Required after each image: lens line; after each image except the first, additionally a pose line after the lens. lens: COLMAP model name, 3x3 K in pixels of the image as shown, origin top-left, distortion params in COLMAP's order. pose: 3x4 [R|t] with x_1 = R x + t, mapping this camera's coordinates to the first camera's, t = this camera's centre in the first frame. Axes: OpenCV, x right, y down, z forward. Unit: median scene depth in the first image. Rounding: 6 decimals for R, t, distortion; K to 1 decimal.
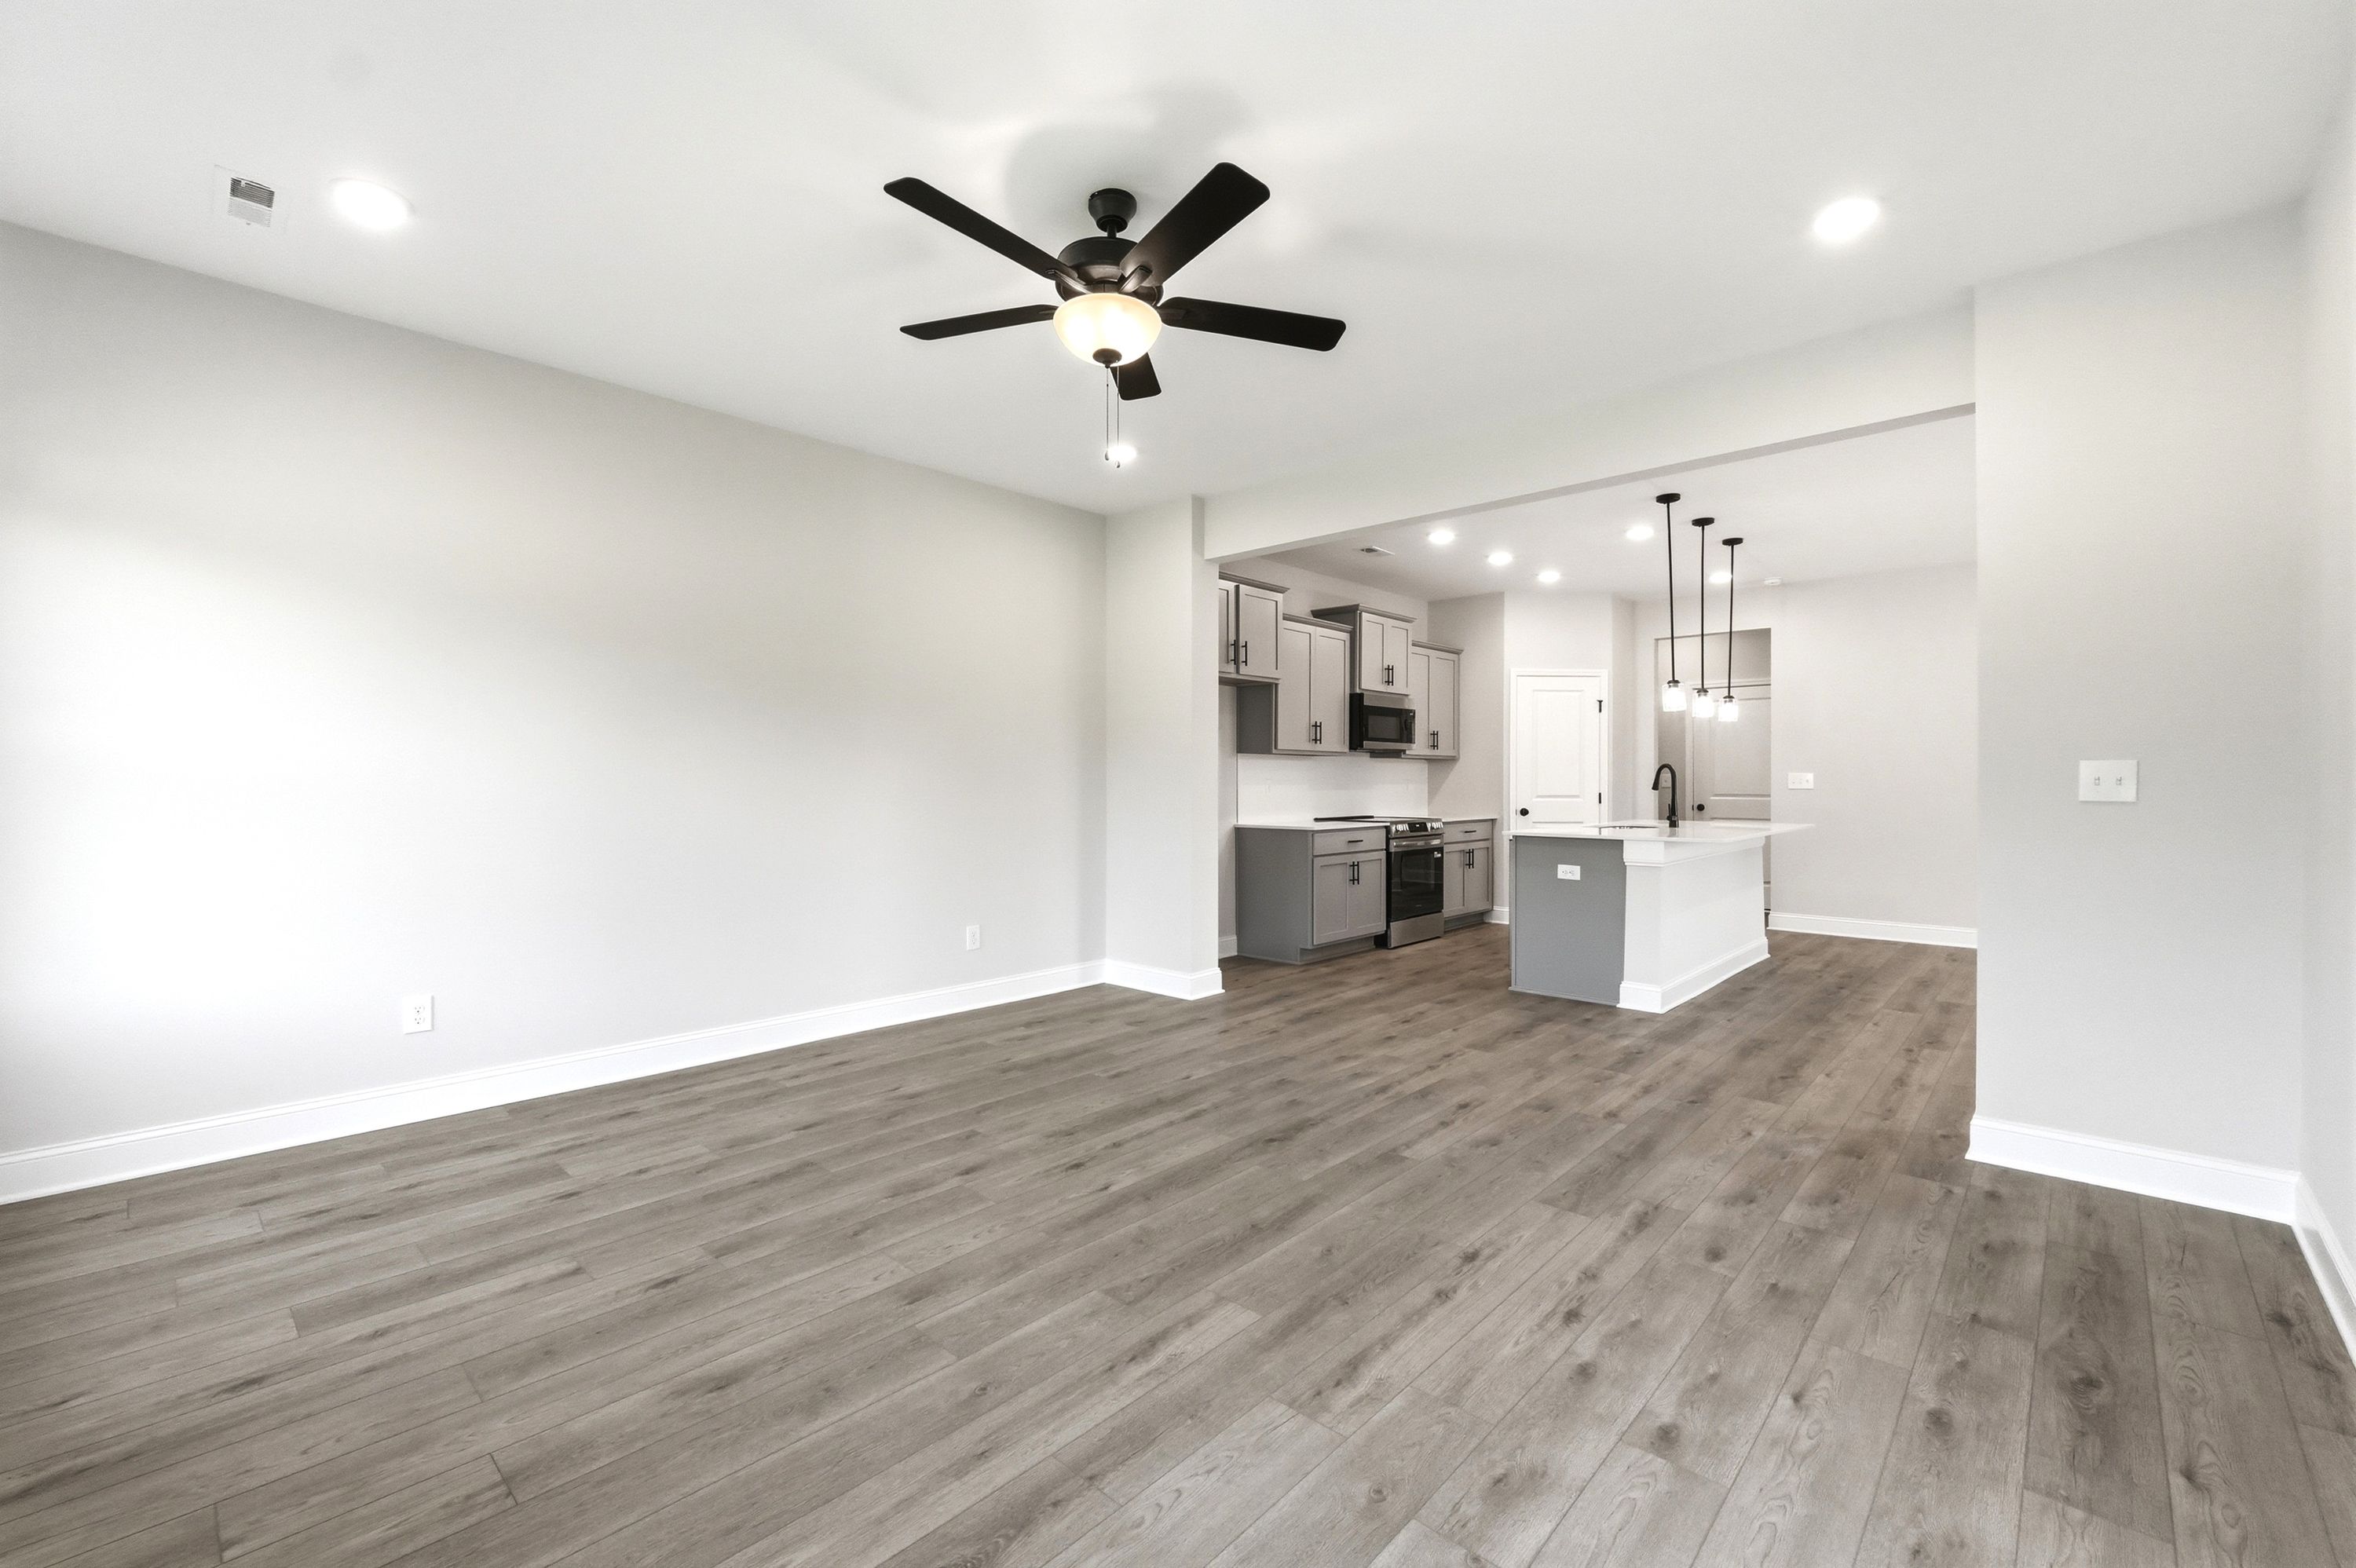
lens RADIAL K [[998.7, 0, 1162.4], [0, 998.7, 783.5], [0, 0, 1]] dist [-0.003189, -0.000288]
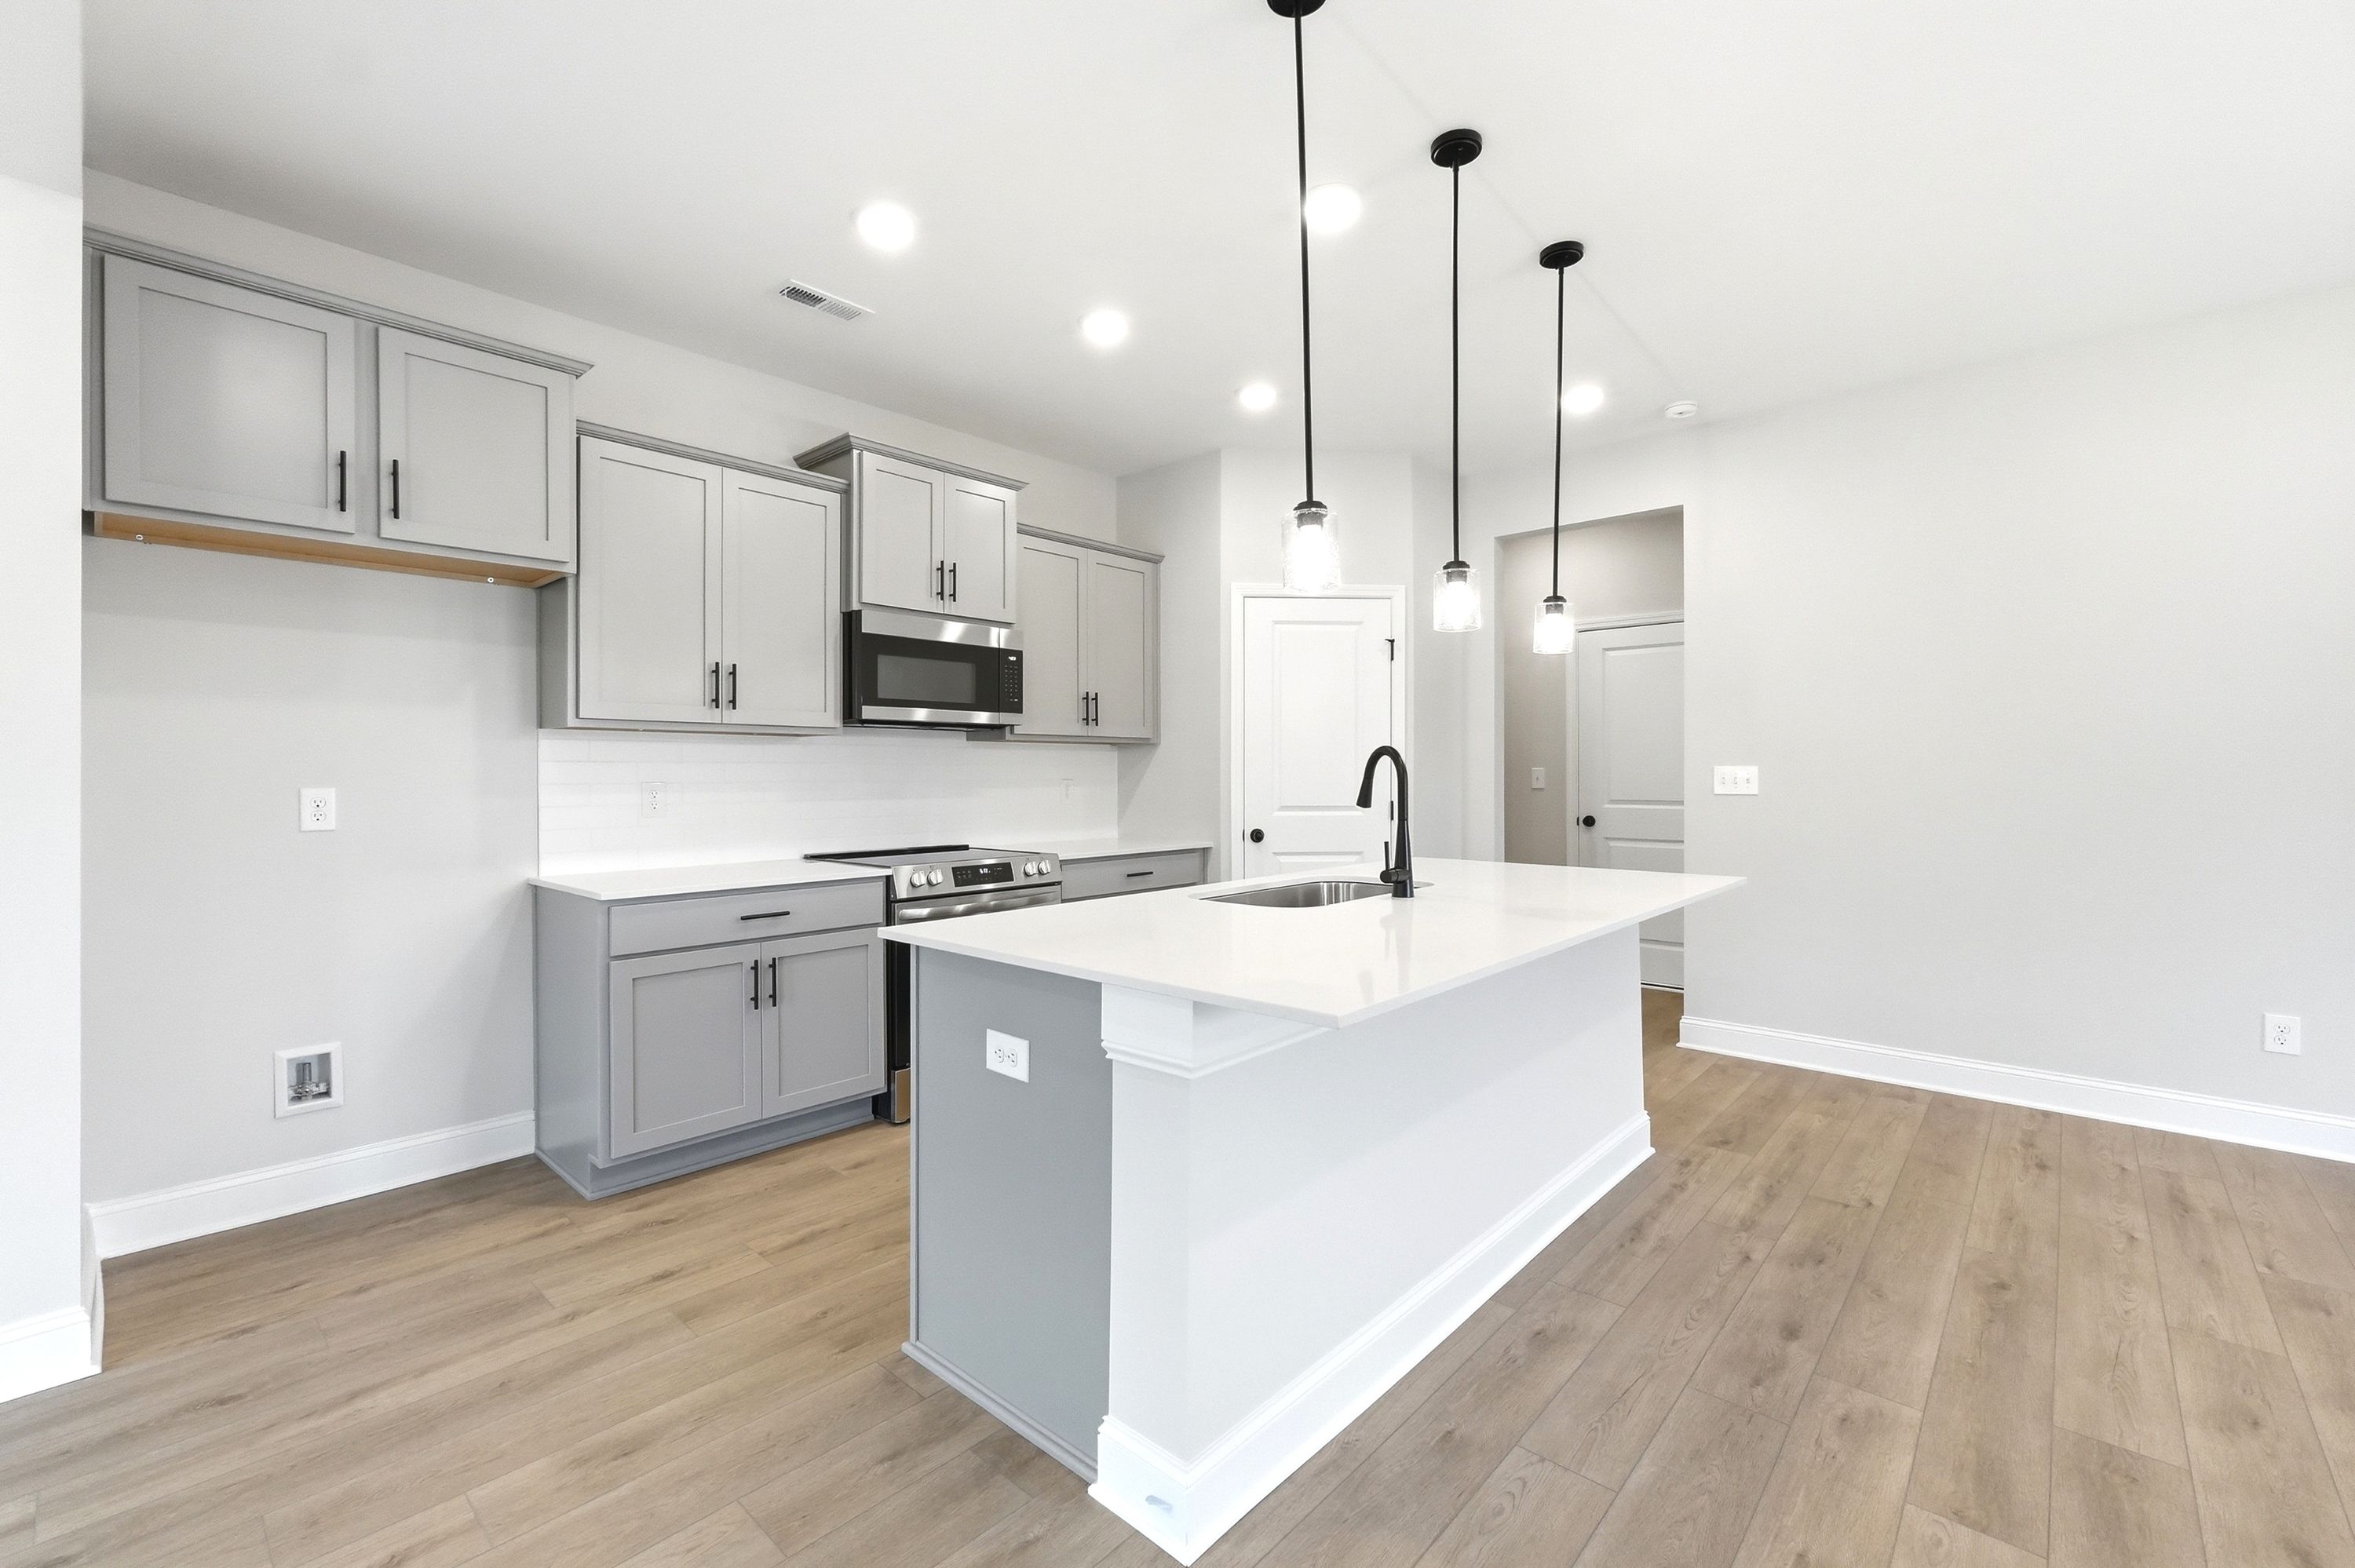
lens RADIAL K [[998.2, 0, 1161.9], [0, 998.2, 783.5], [0, 0, 1]] dist [-0.003189, -0.000288]
pose [[0.999977, -0.002689, 0.006281, 0.343954], [0.002637, 0.999963, 0.008168, -0.006612], [-0.006303, -0.008151, 0.999947, 0.488652]]
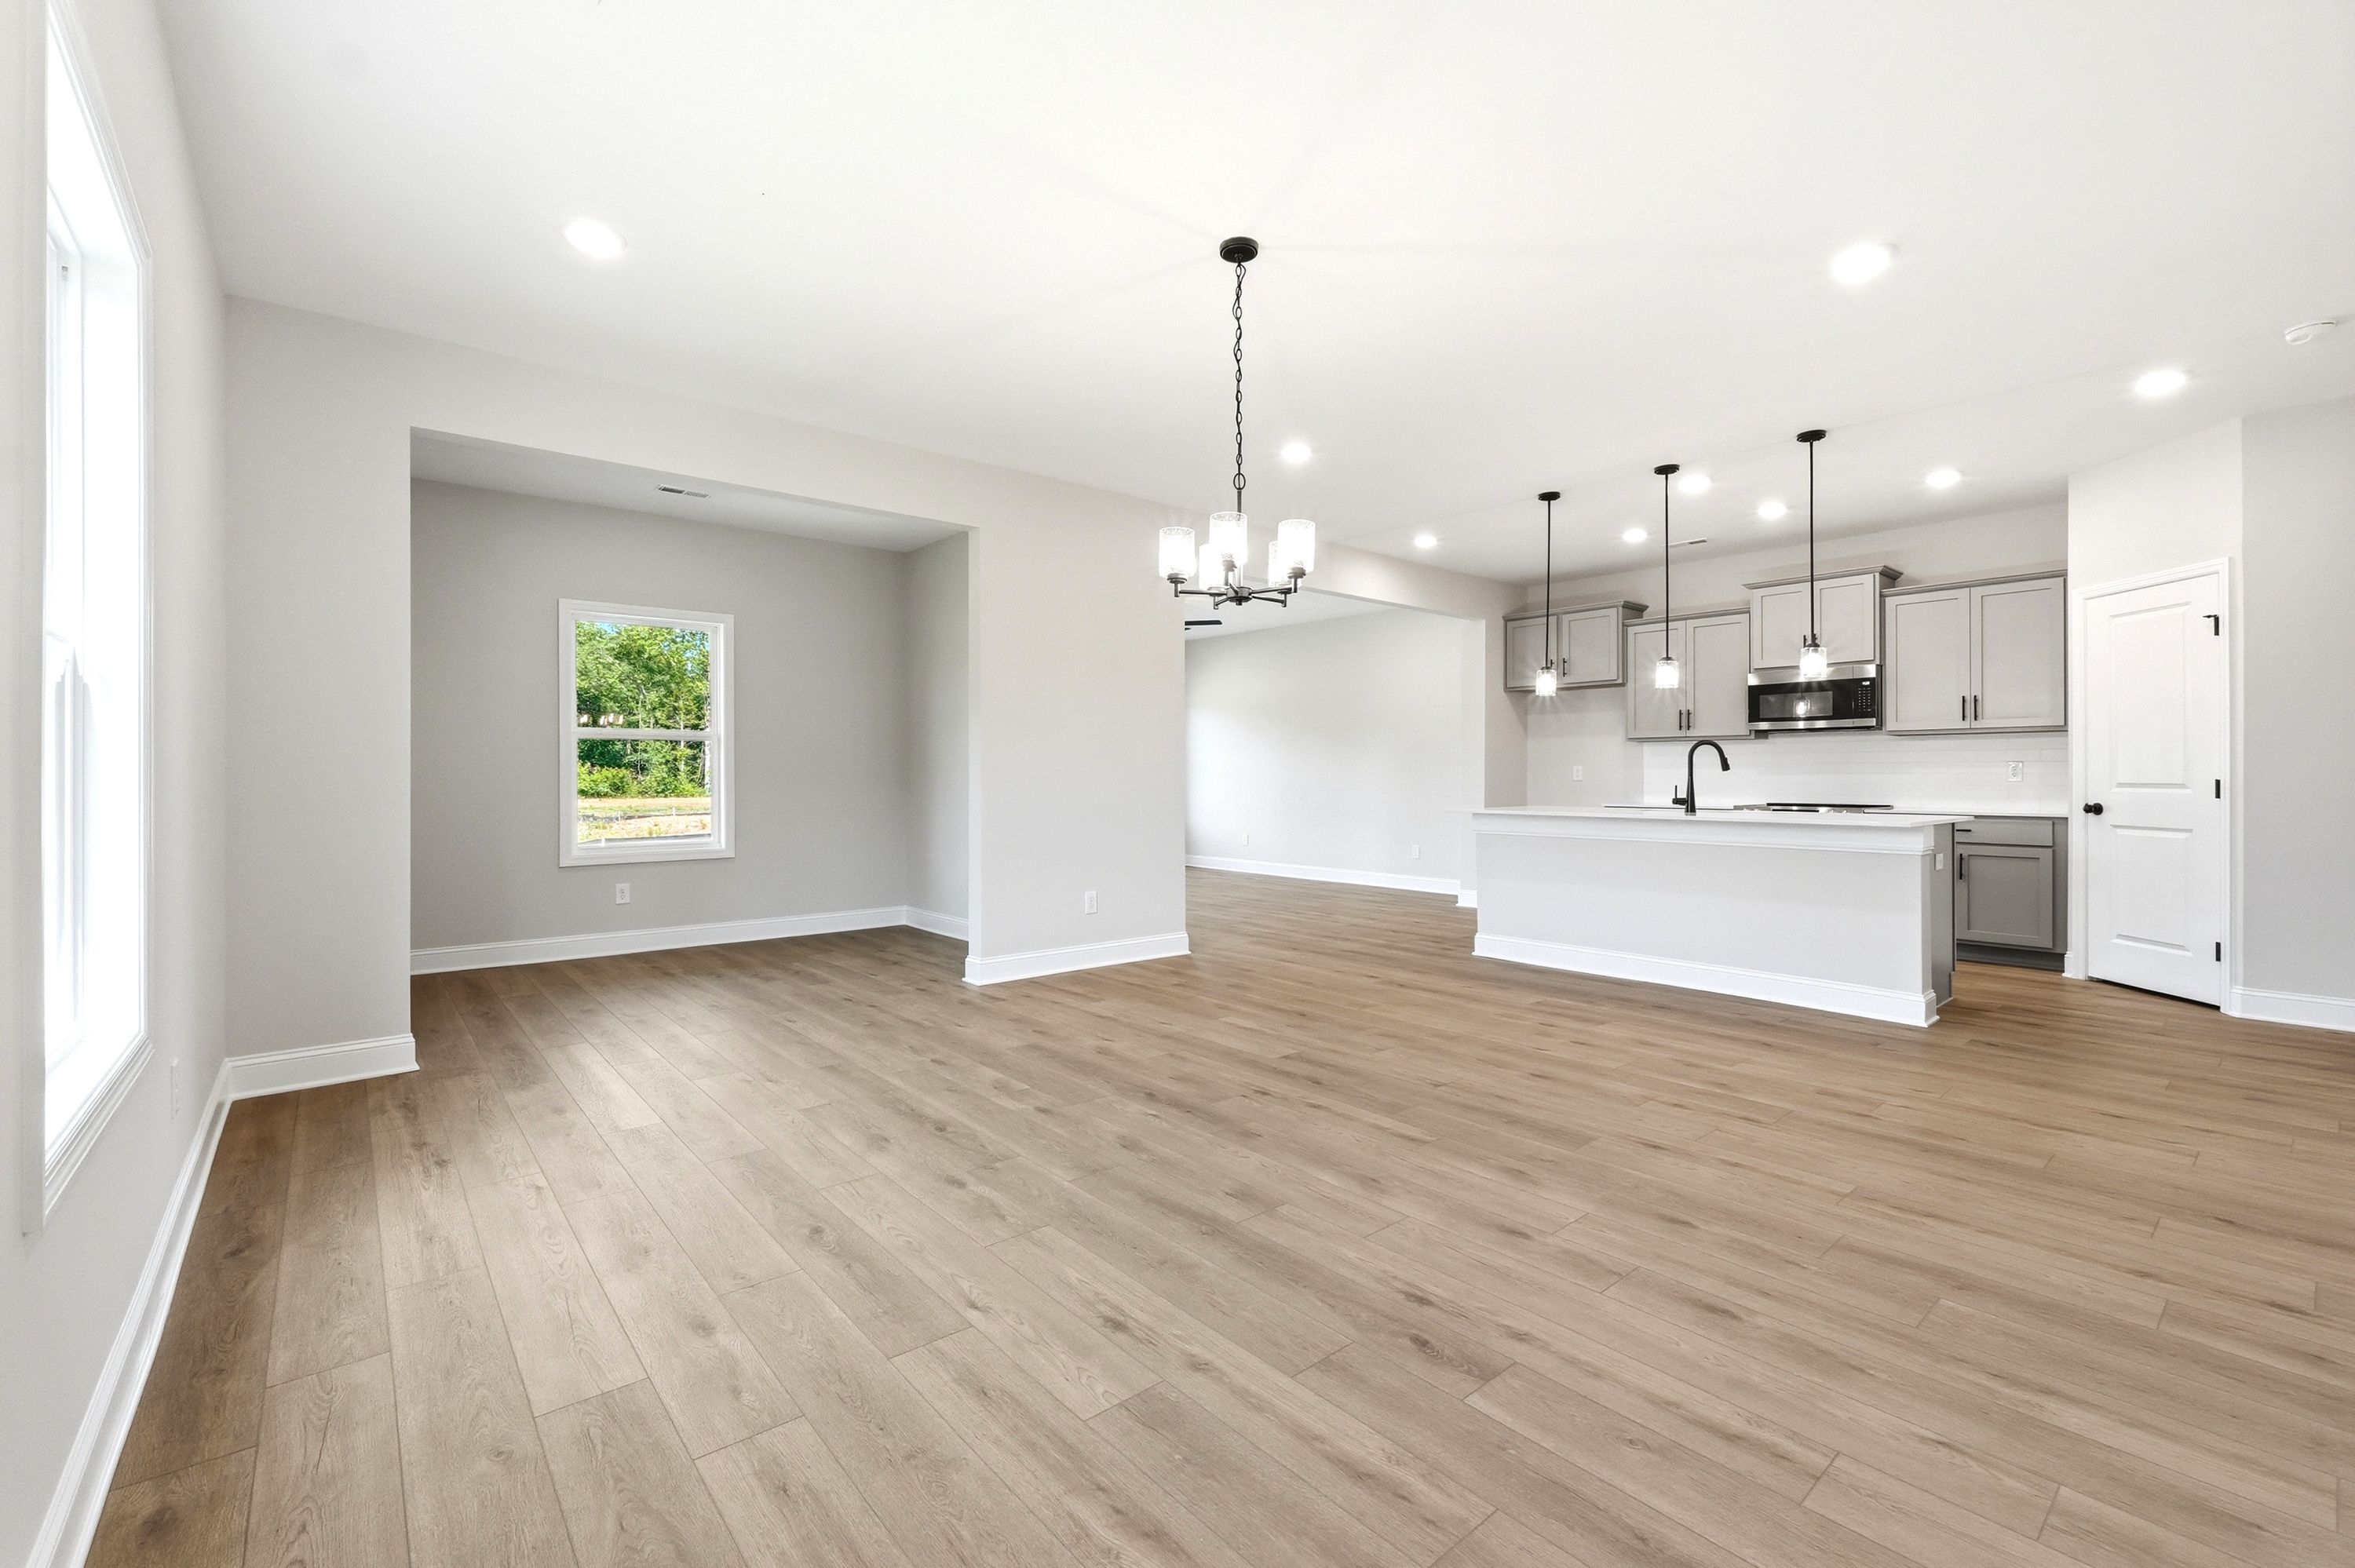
lens RADIAL K [[970.8, 0, 1183.8], [0, 970.8, 775.9], [0, 0, 1]] dist [-0.025528, -0.000109]
pose [[-0.095415, -0.002010, -0.995436, 1.150589], [-0.003102, 0.999994, -0.001722, 0.011369], [0.995433, 0.002924, -0.095420, 0.535999]]
